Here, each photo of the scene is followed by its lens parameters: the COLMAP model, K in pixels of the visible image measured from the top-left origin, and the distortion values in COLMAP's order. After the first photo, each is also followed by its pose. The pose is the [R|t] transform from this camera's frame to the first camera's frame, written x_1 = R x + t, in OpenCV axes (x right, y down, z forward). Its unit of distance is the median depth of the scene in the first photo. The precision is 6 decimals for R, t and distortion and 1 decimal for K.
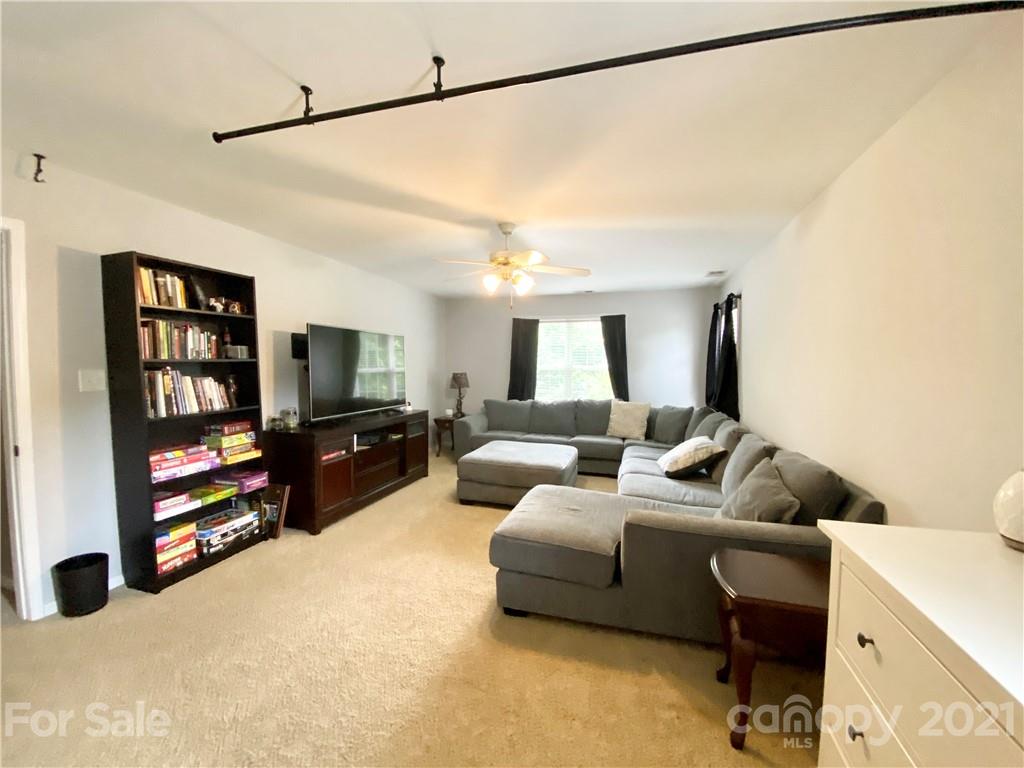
lens RADIAL K [[414.4, 0, 514.5], [0, 414.4, 384.0], [0, 0, 1]] dist [0.038506, -0.031473]
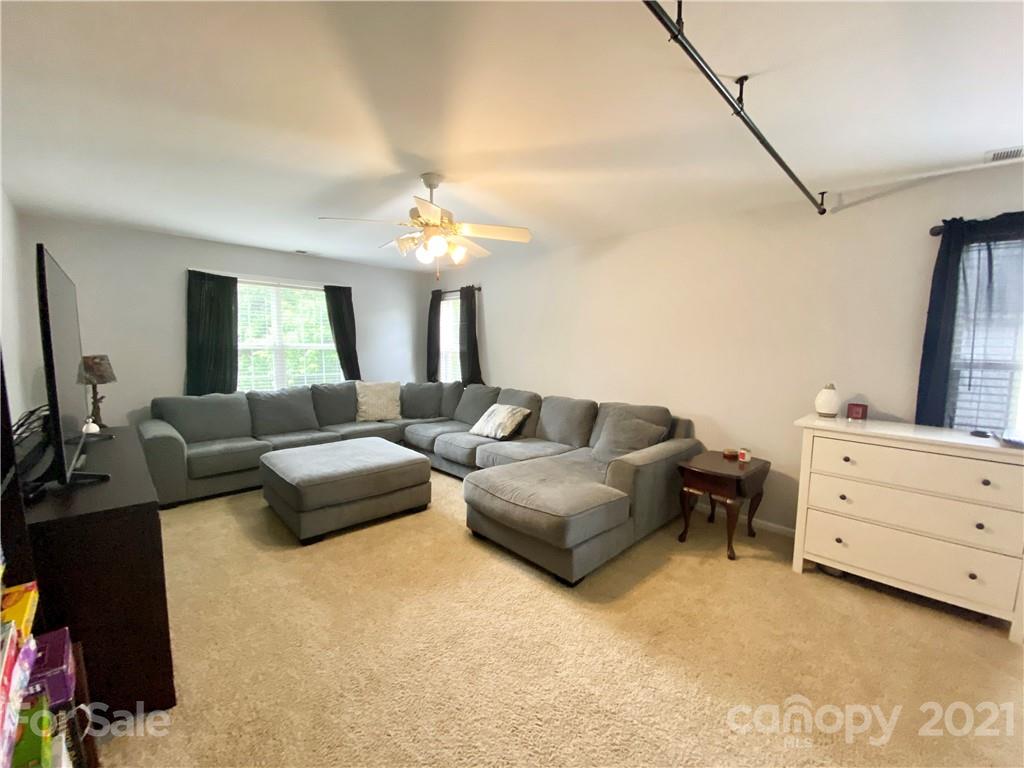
lens RADIAL K [[414.4, 0, 514.5], [0, 414.4, 384.0], [0, 0, 1]] dist [0.038506, -0.031473]
pose [[0.483969, -0.080555, 0.871370, -0.442291], [0.028142, 0.996672, 0.076508, -0.019461], [-0.874633, -0.012505, 0.484625, 0.288050]]
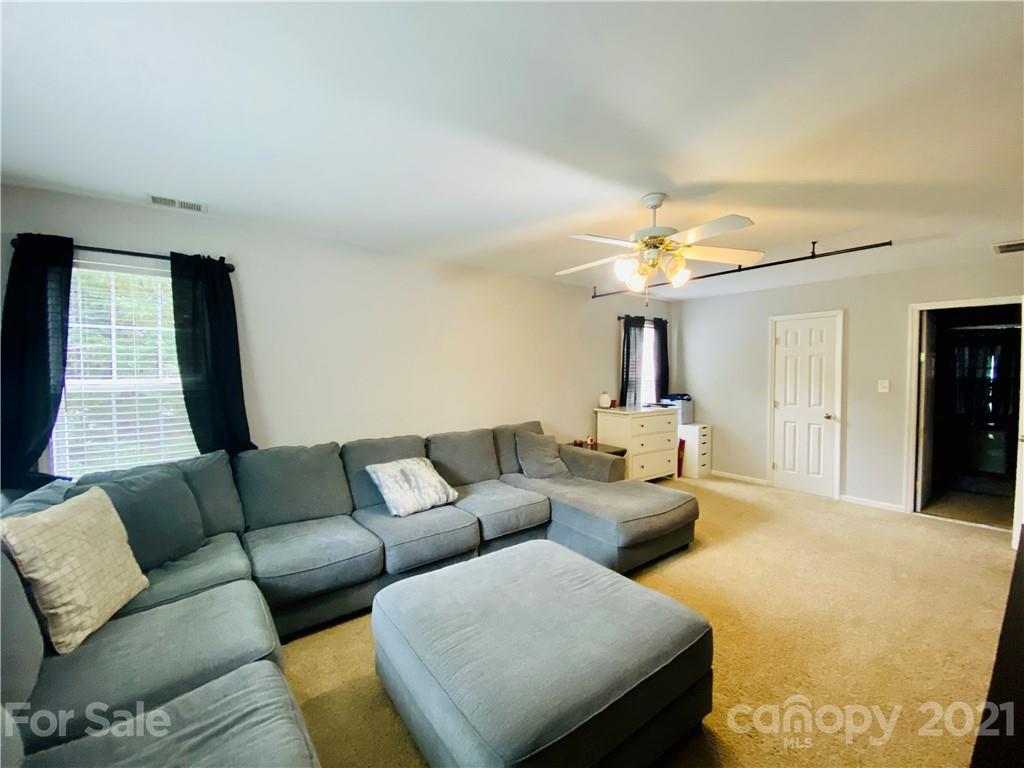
lens RADIAL K [[414.4, 0, 514.5], [0, 414.4, 384.0], [0, 0, 1]] dist [0.038506, -0.031473]
pose [[-0.810913, -0.025194, 0.584624, -0.167245], [0.023006, 0.996928, 0.074873, -0.063597], [-0.584715, 0.074166, -0.807842, 1.147708]]
